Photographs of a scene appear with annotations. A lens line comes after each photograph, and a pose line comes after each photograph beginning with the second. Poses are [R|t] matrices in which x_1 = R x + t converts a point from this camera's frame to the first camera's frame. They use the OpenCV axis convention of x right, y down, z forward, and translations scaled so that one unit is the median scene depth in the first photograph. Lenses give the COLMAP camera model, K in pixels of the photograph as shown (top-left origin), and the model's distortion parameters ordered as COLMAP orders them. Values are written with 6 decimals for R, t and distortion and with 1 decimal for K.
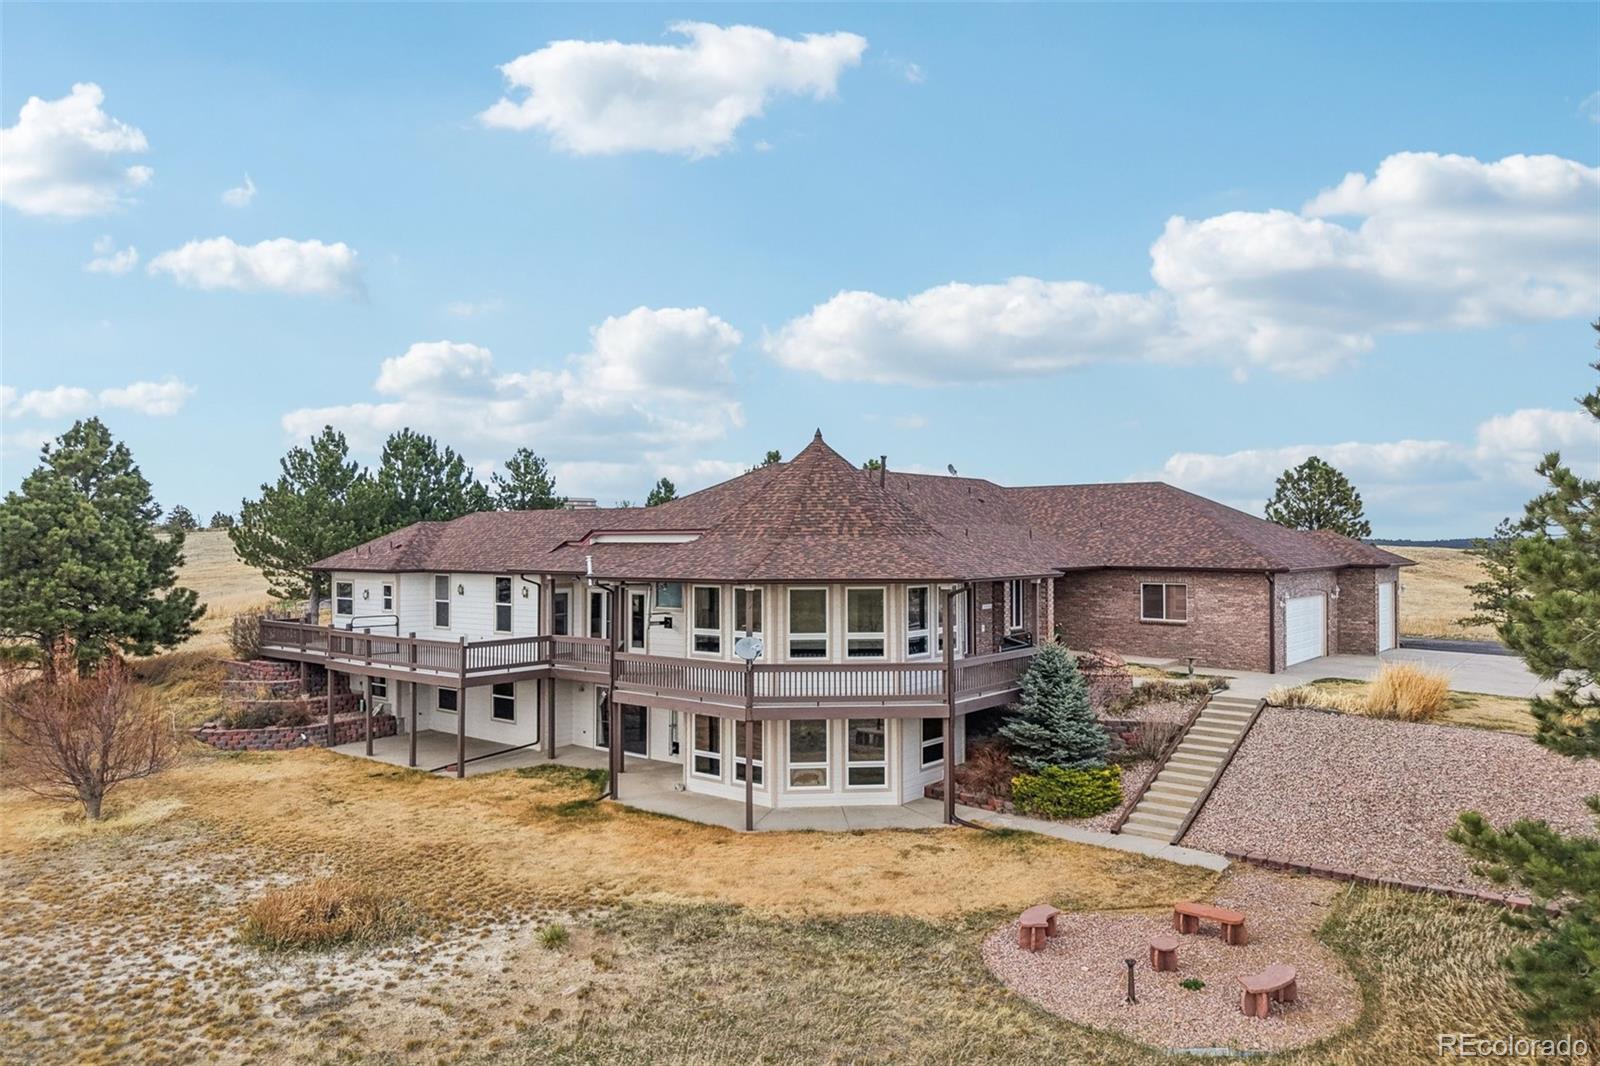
lens RADIAL K [[1076.9, 0, 812.2], [0, 1076.9, 534.8], [0, 0, 1]] dist [0.000517, -0.000015]
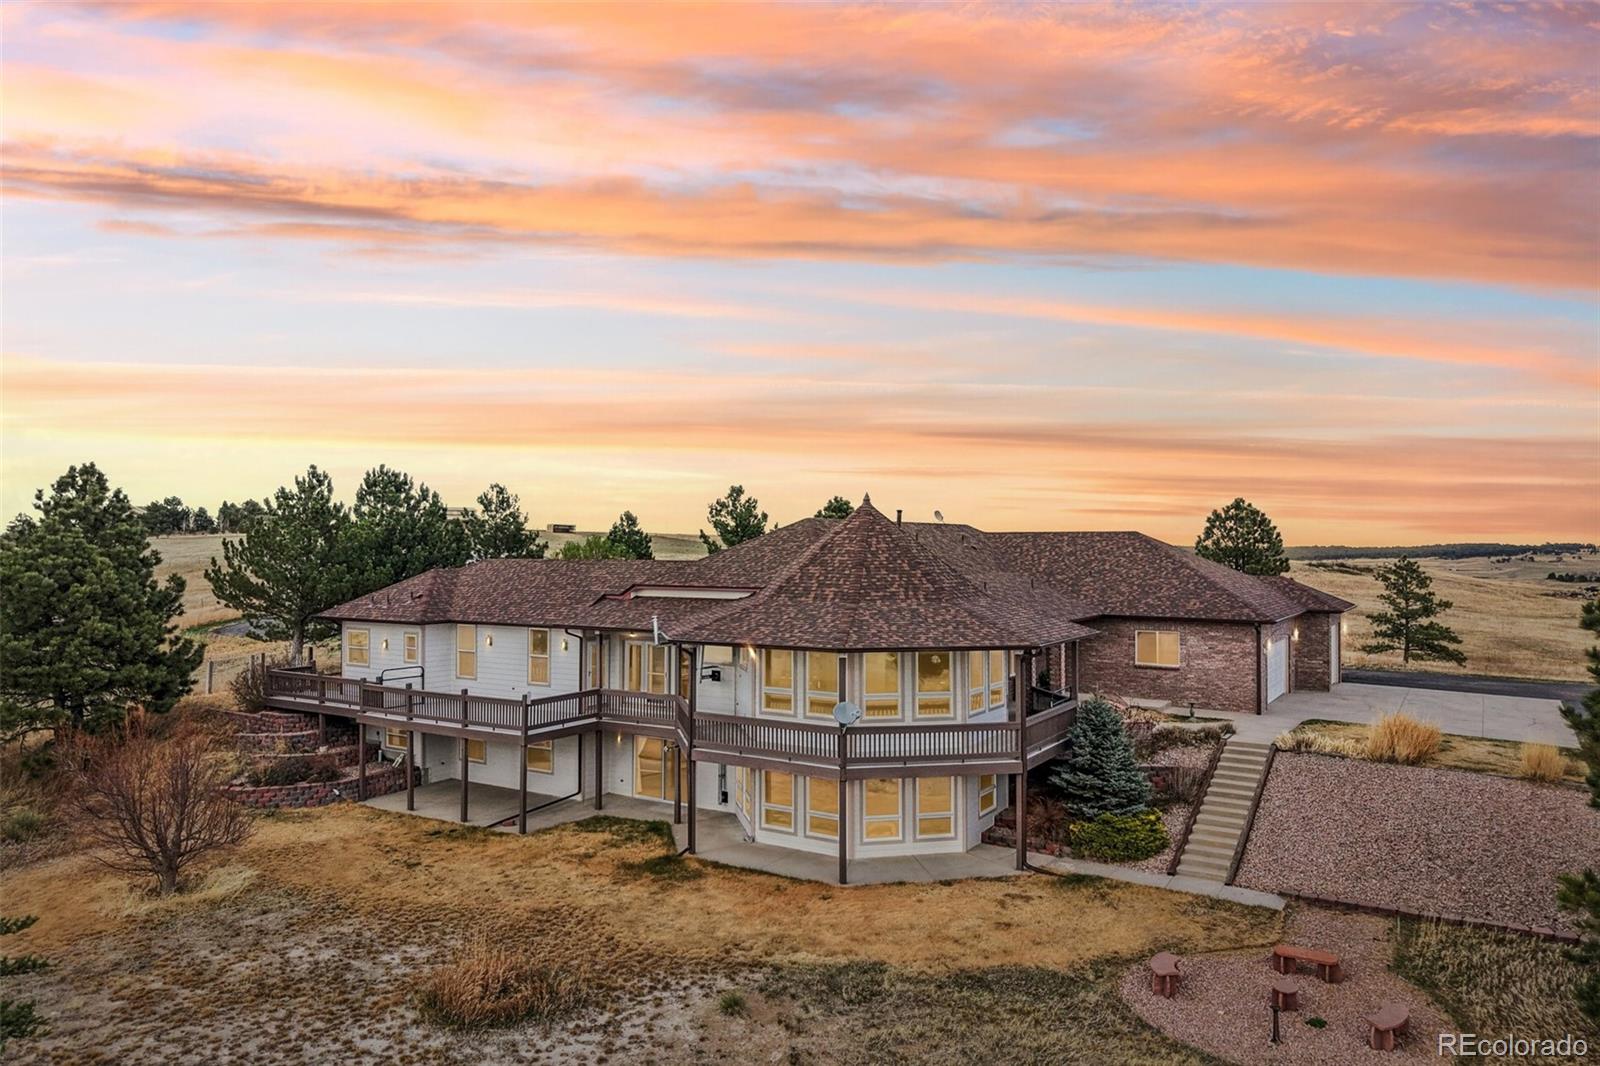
lens RADIAL K [[1076.9, 0, 789.9], [0, 1076.9, 537.8], [0, 0, 1]] dist [0.000517, -0.000015]
pose [[0.992847, 0.003648, 0.119335, -0.219360], [-0.003908, 0.999990, 0.001945, -0.063284], [-0.119327, -0.002397, 0.992852, -0.045322]]
